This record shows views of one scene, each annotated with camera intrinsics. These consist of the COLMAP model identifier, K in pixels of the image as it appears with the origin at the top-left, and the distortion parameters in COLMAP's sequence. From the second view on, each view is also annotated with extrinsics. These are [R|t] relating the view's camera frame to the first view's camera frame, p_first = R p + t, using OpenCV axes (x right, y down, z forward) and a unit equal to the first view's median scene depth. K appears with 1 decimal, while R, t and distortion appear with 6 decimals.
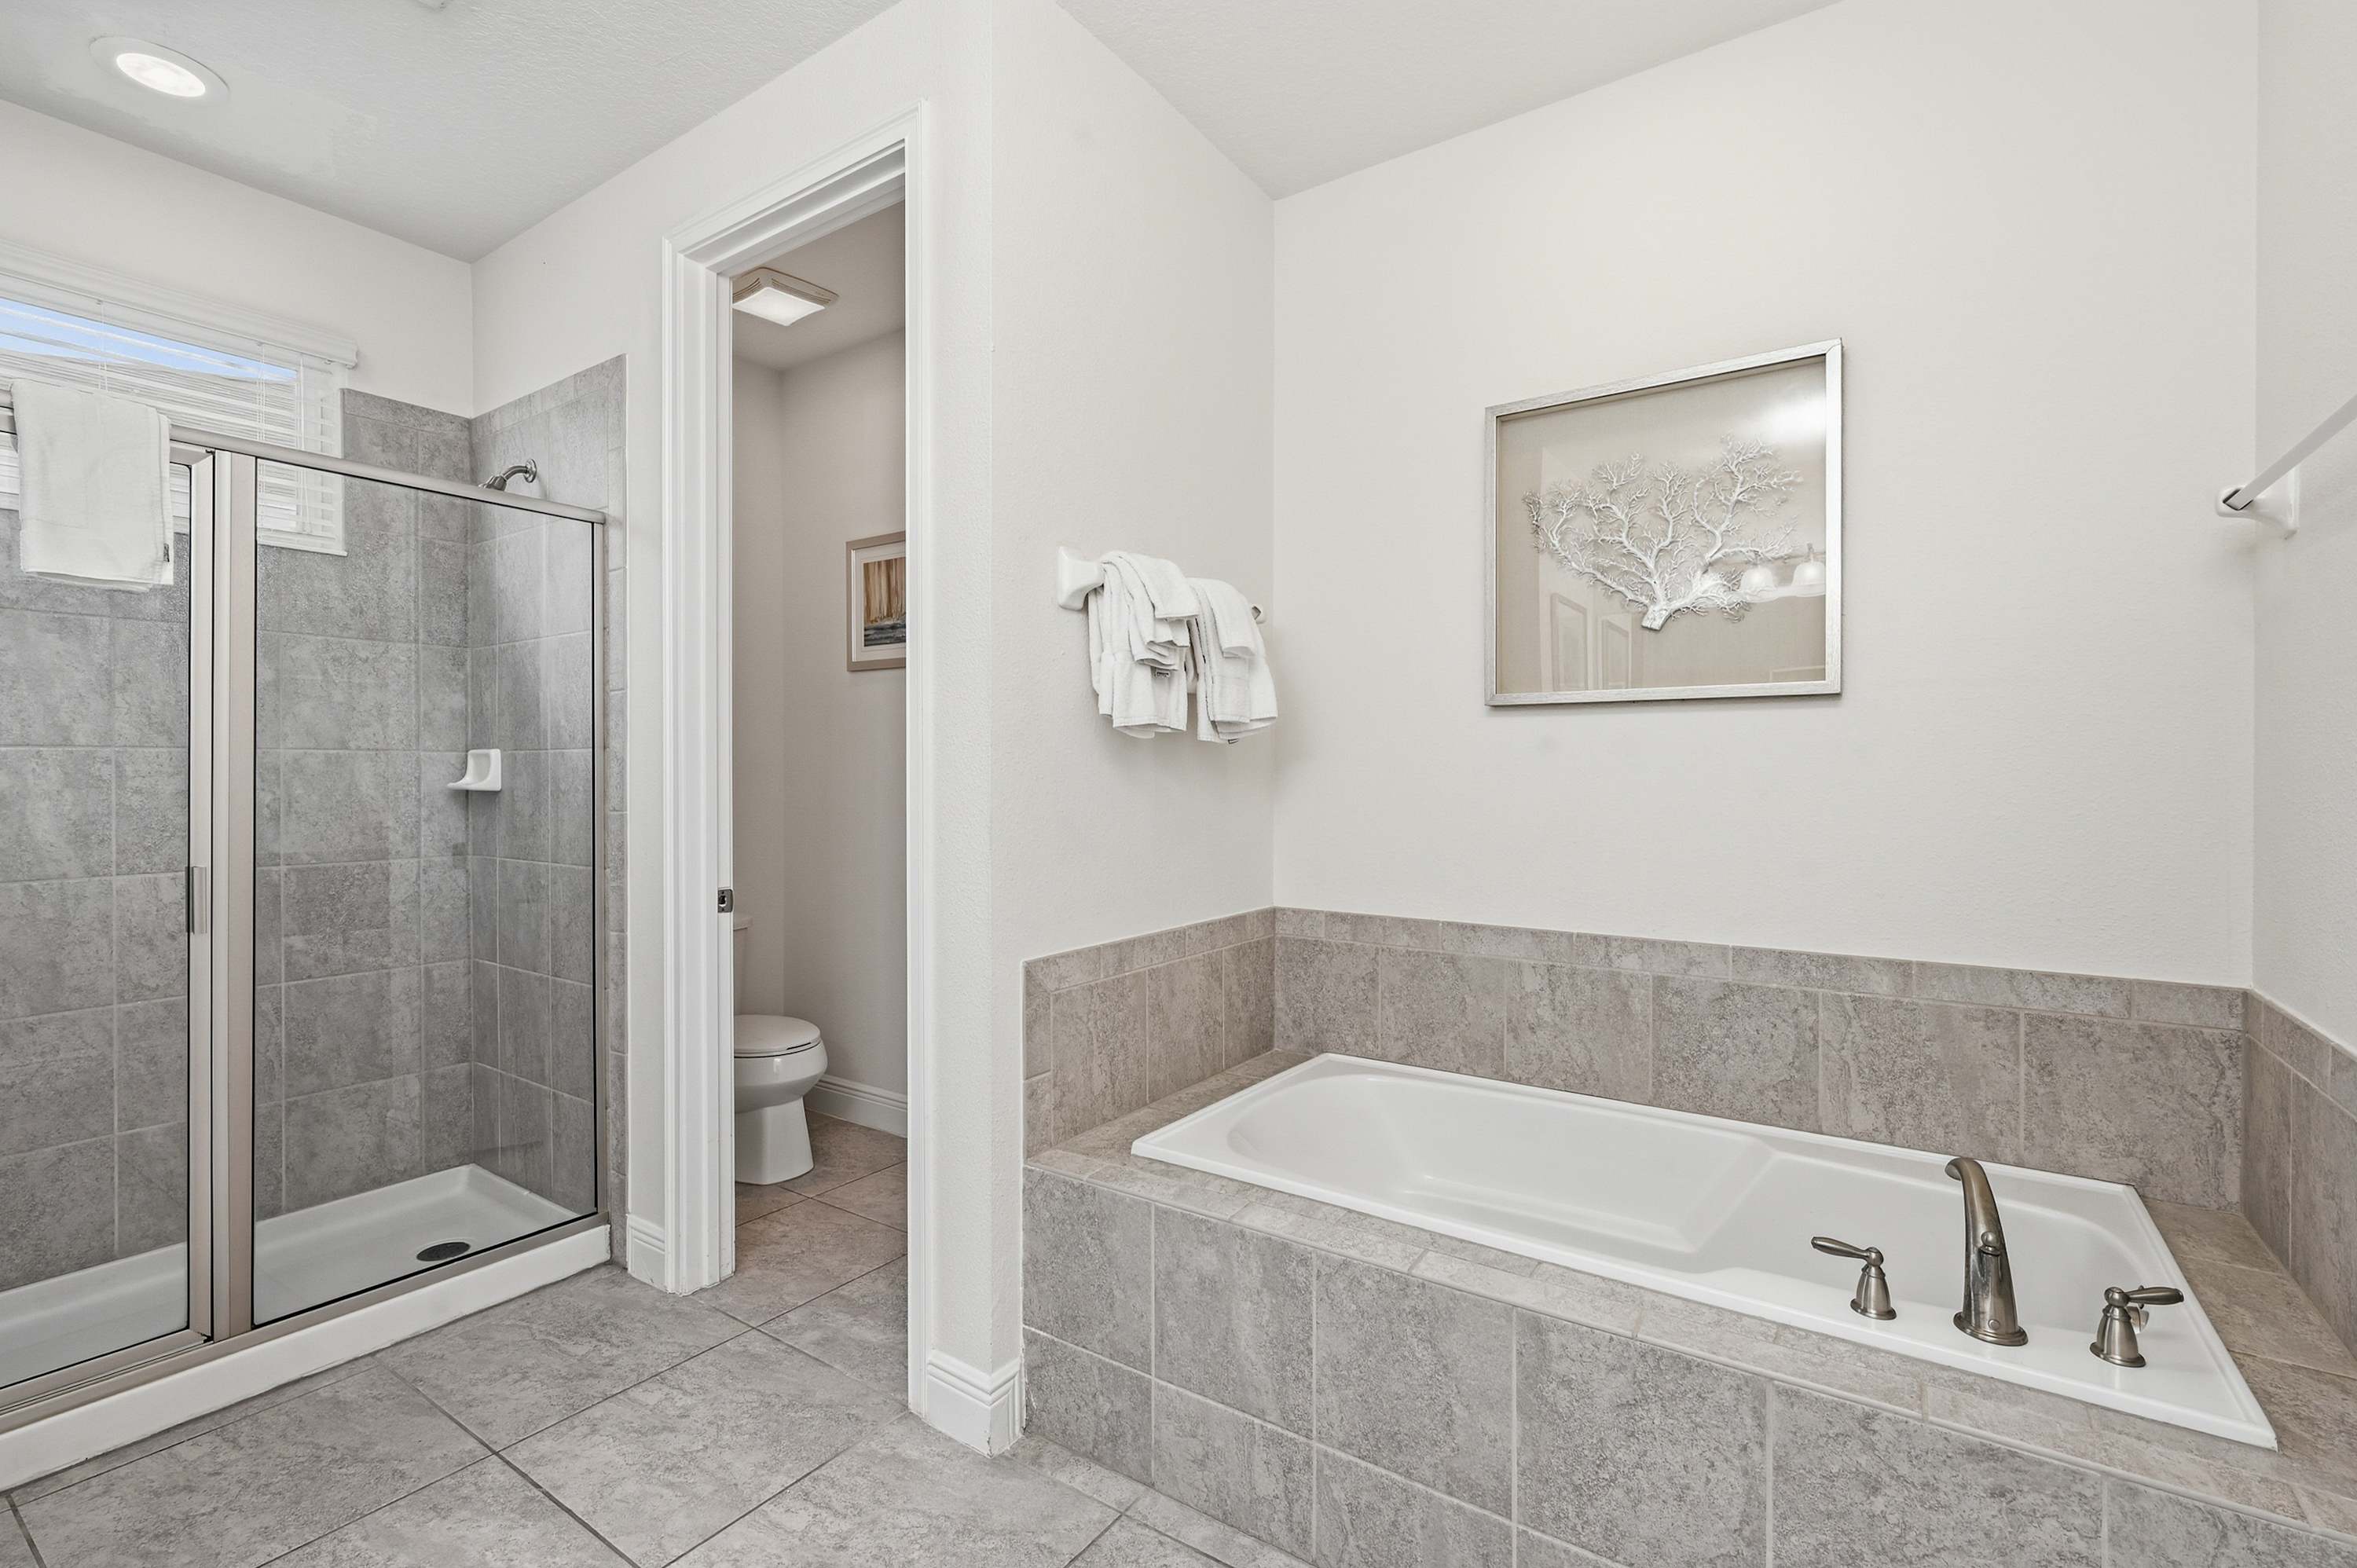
lens RADIAL K [[1022.2, 0, 1178.5], [0, 1022.2, 784.0], [0, 0, 1]] dist [-0.001151, 0.000350]
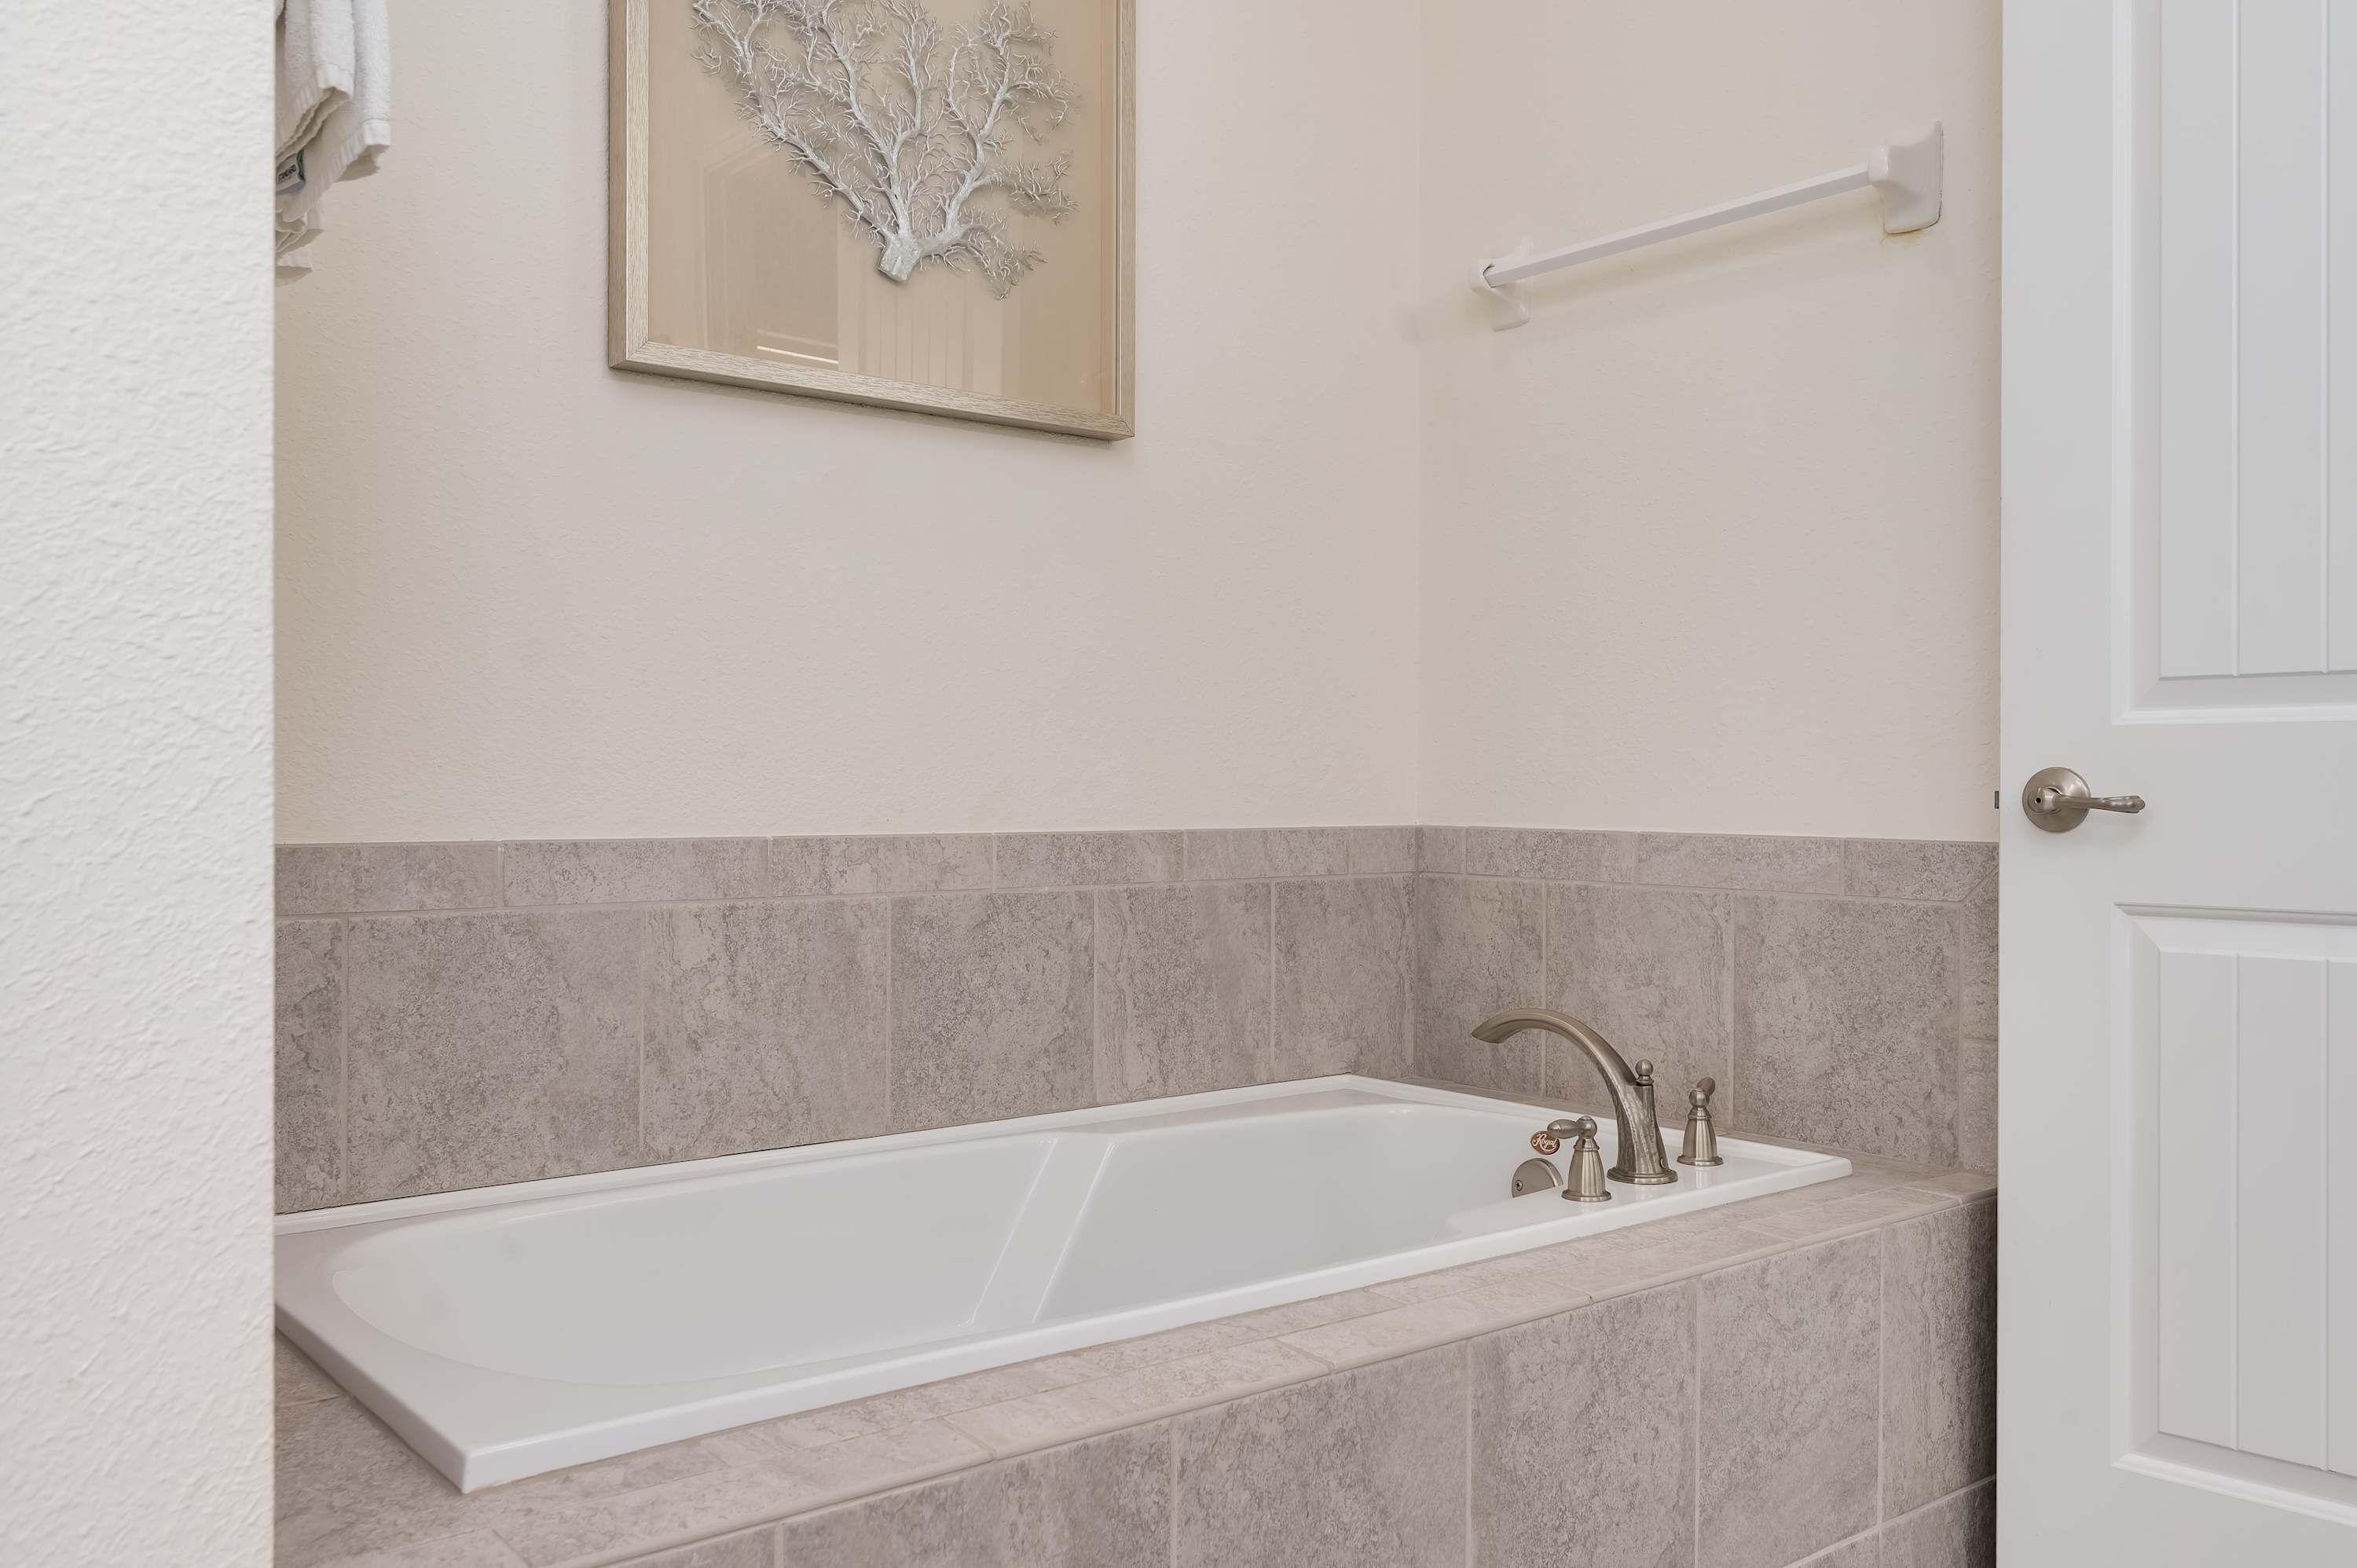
lens RADIAL K [[1911.5, 0, 1182.4], [0, 1911.5, 798.0], [0, 0, 1]] dist [0.000543, 0.001757]
pose [[0.291133, -0.007544, 0.956653, -0.550132], [0.009112, 0.999945, 0.005112, 0.143366], [-0.956639, 0.007229, 0.291186, 0.609586]]
